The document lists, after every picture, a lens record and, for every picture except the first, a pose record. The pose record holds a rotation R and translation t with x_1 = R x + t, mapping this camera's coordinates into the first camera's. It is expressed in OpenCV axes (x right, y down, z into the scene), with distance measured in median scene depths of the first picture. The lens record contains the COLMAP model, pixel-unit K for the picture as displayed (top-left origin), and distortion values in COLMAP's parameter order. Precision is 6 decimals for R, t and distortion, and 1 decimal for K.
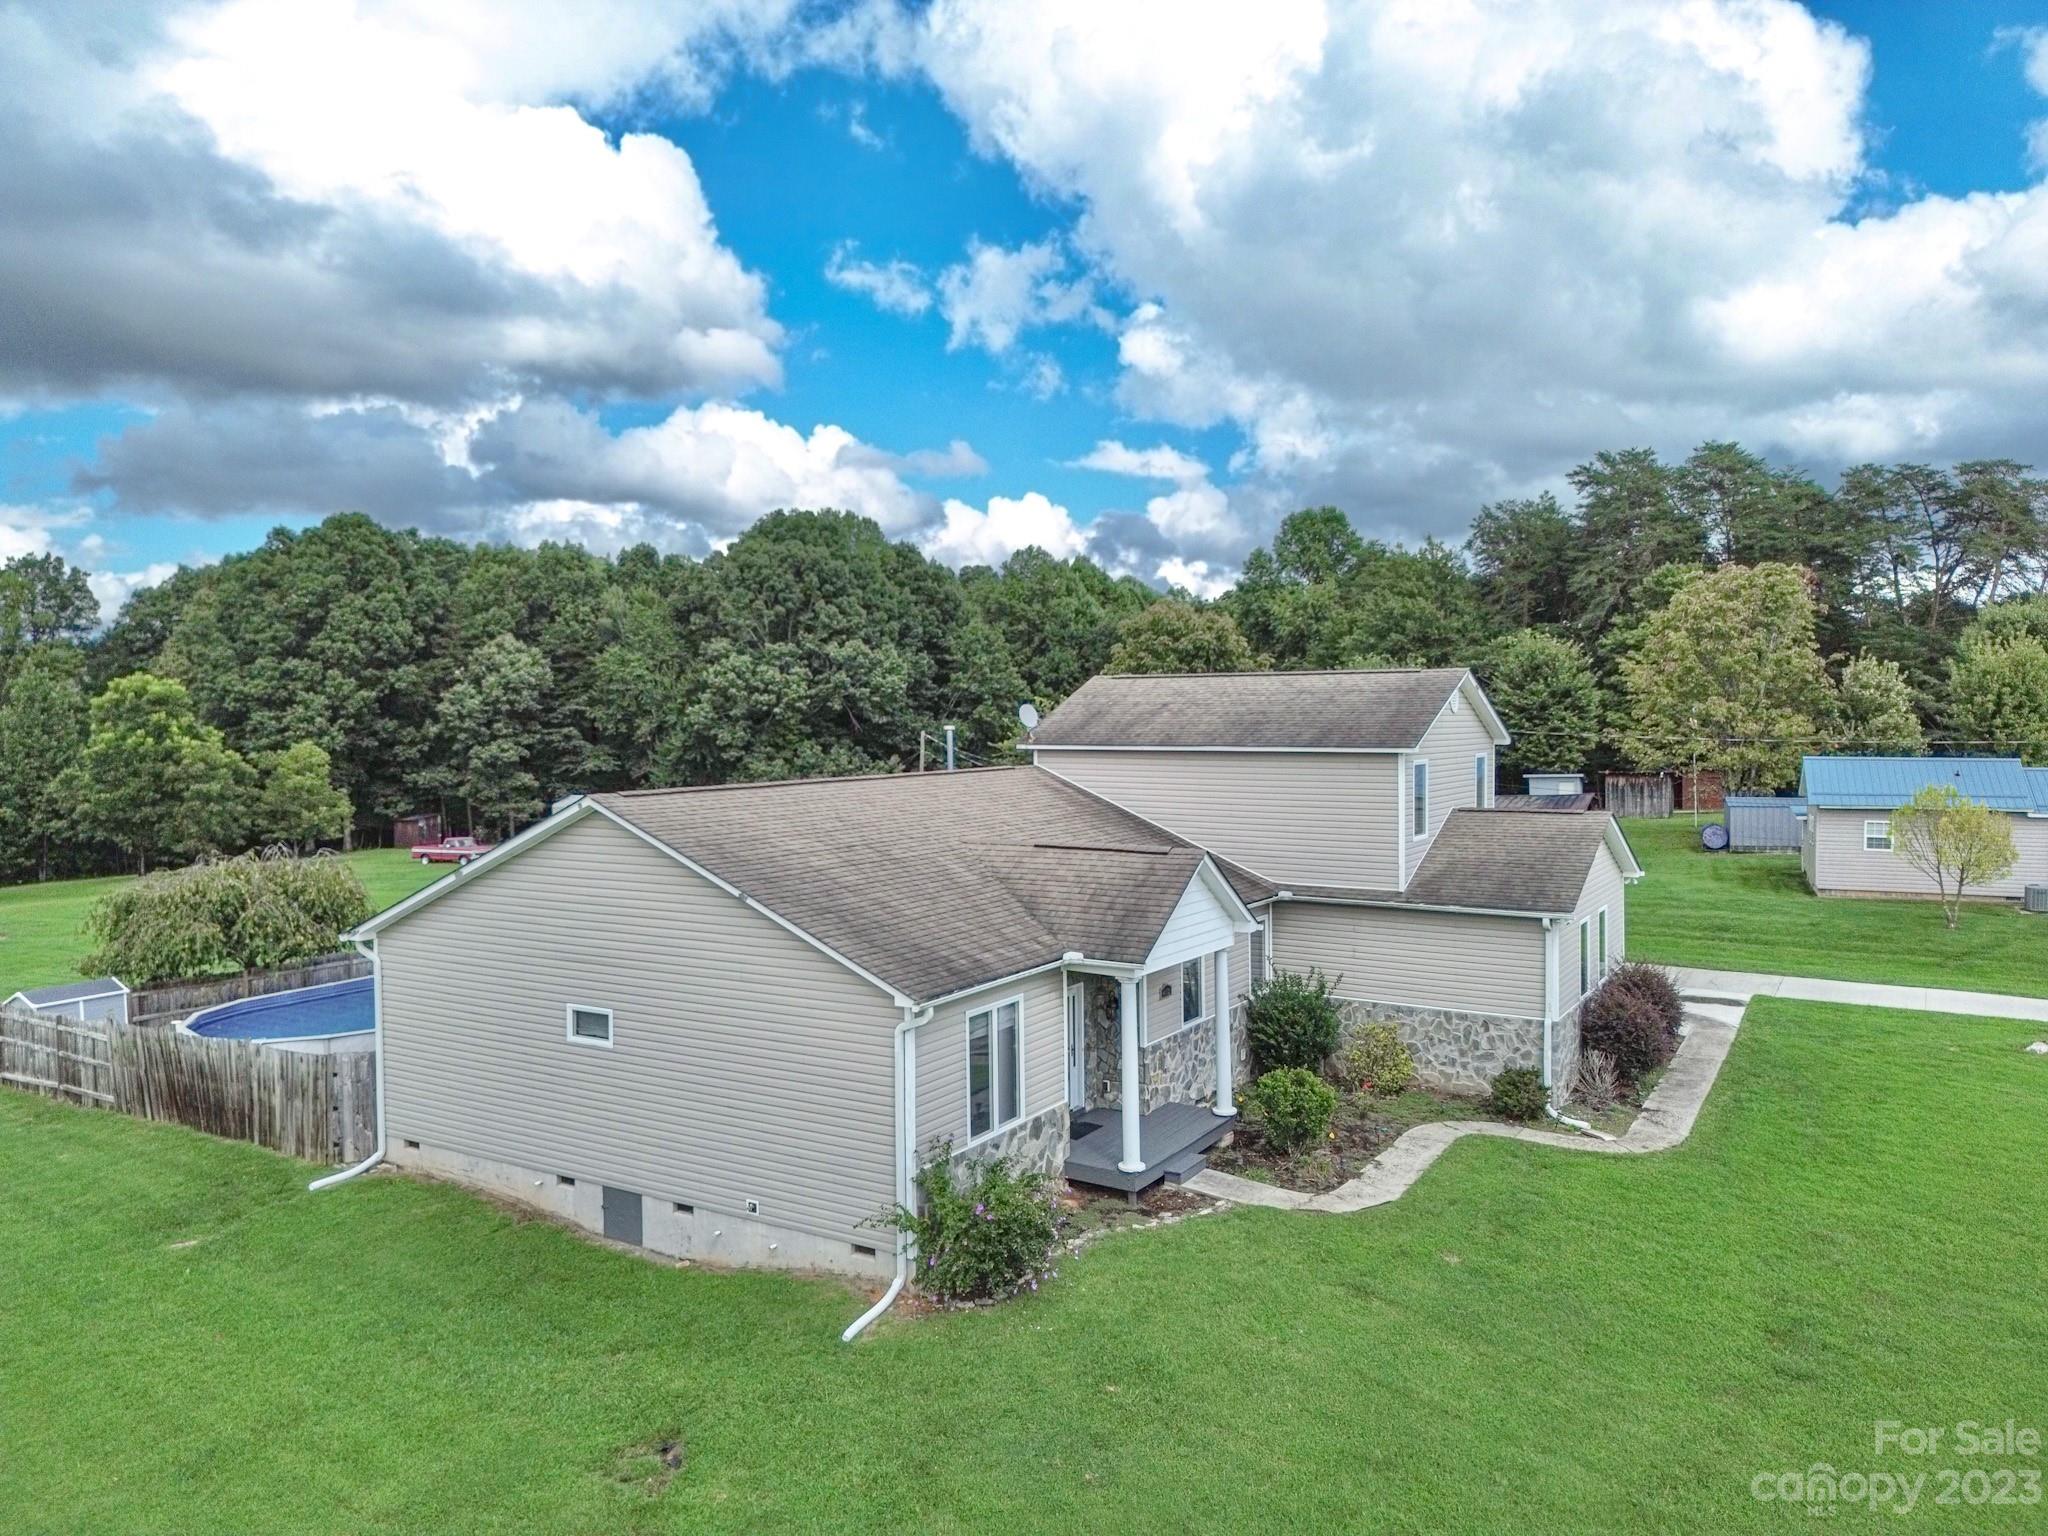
lens RADIAL K [[1430.6, 0, 1030.9], [0, 1430.6, 772.3], [0, 0, 1]] dist [0.053483, -0.018076]
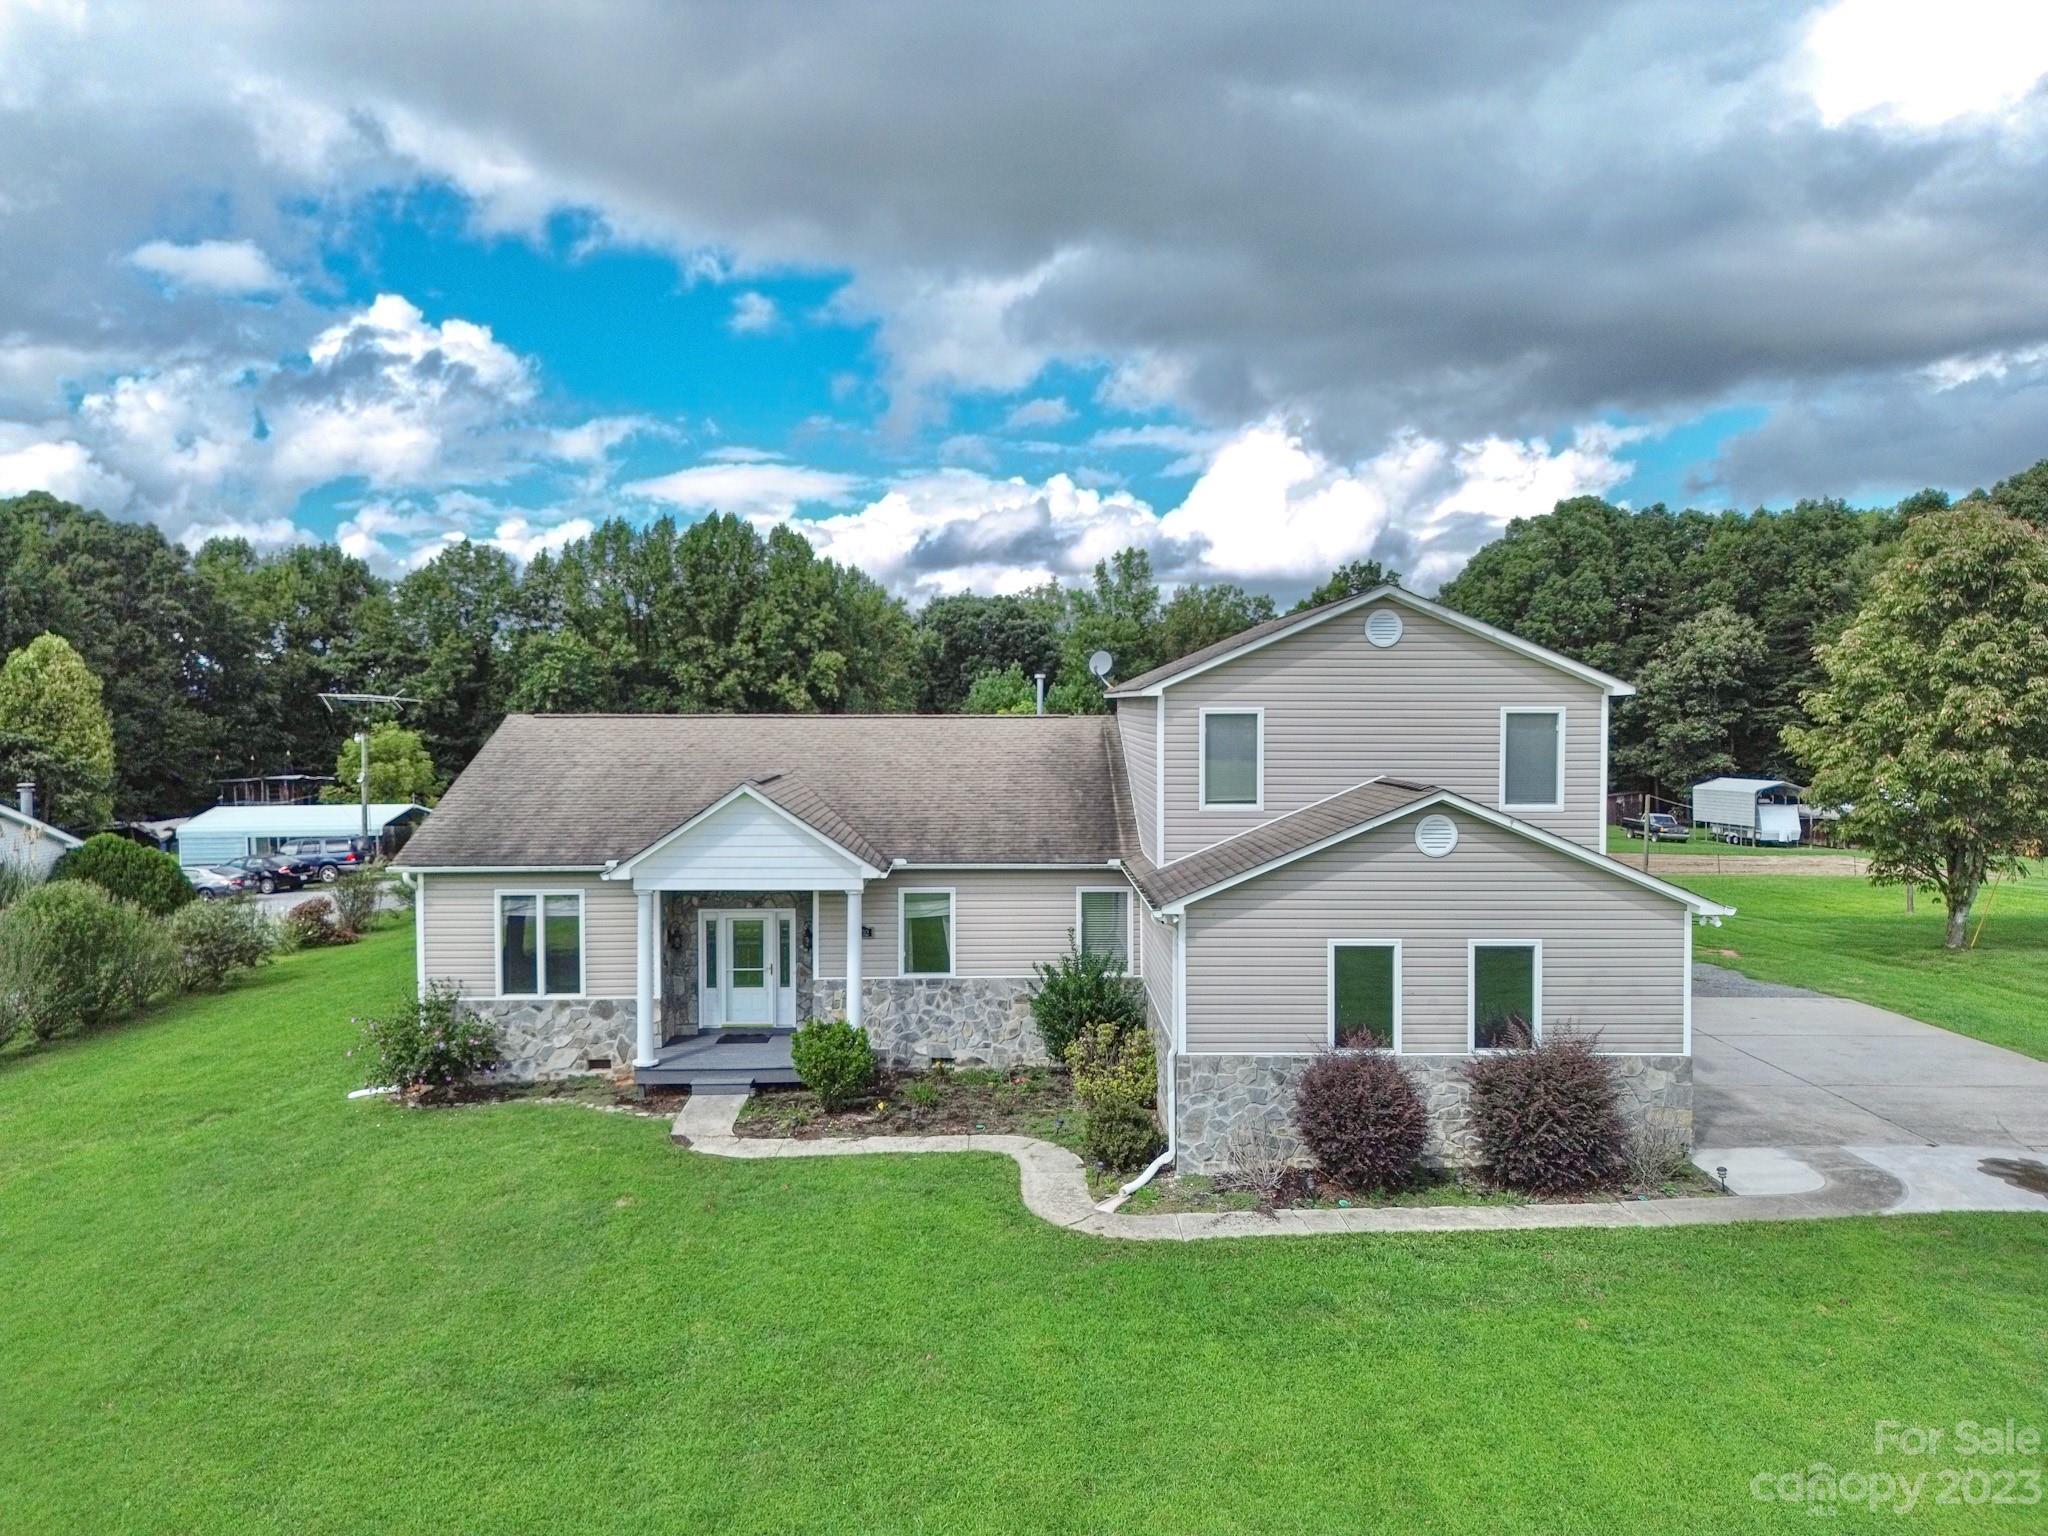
lens RADIAL K [[1430.6, 0, 1021.2], [0, 1430.6, 770.6], [0, 0, 1]] dist [0.053483, -0.018076]
pose [[0.547231, 0.047945, -0.835607, 0.202559], [-0.040640, 0.998702, 0.030688, 0.001024], [0.835995, 0.017166, 0.548469, 0.112565]]
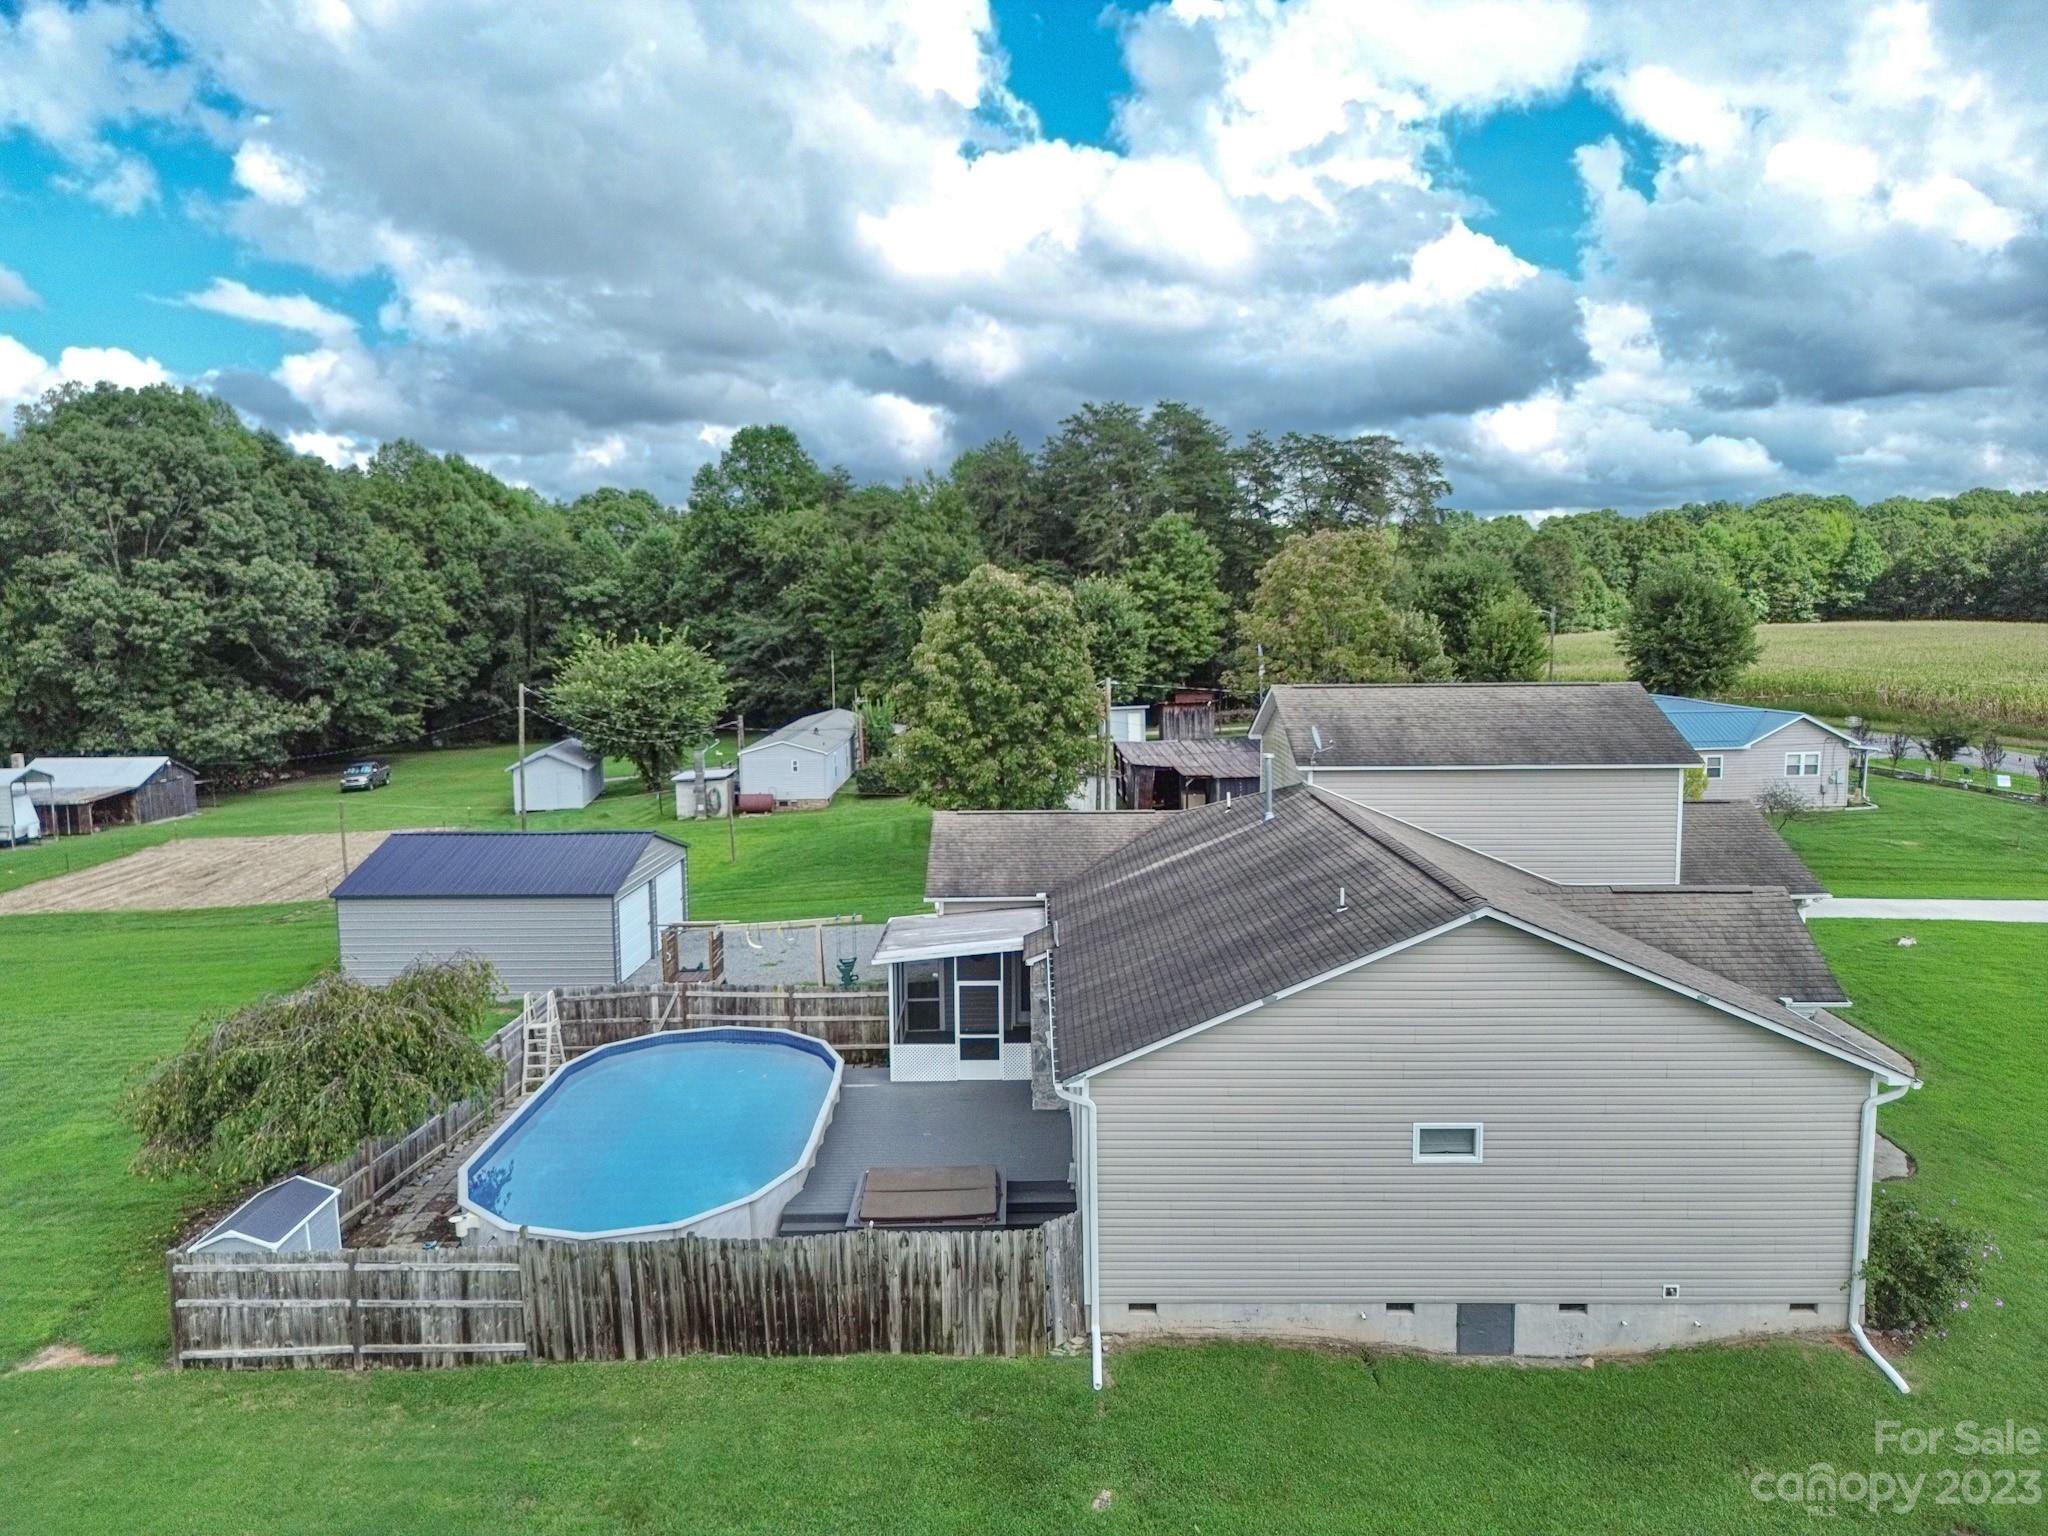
lens RADIAL K [[1430.6, 0, 1031.9], [0, 1430.6, 777.0], [0, 0, 1]] dist [0.053483, -0.018076]
pose [[0.851553, -0.067247, 0.519938, -0.186837], [0.025667, 0.995898, 0.086769, -0.028137], [-0.523640, -0.060543, 0.849786, 0.064916]]
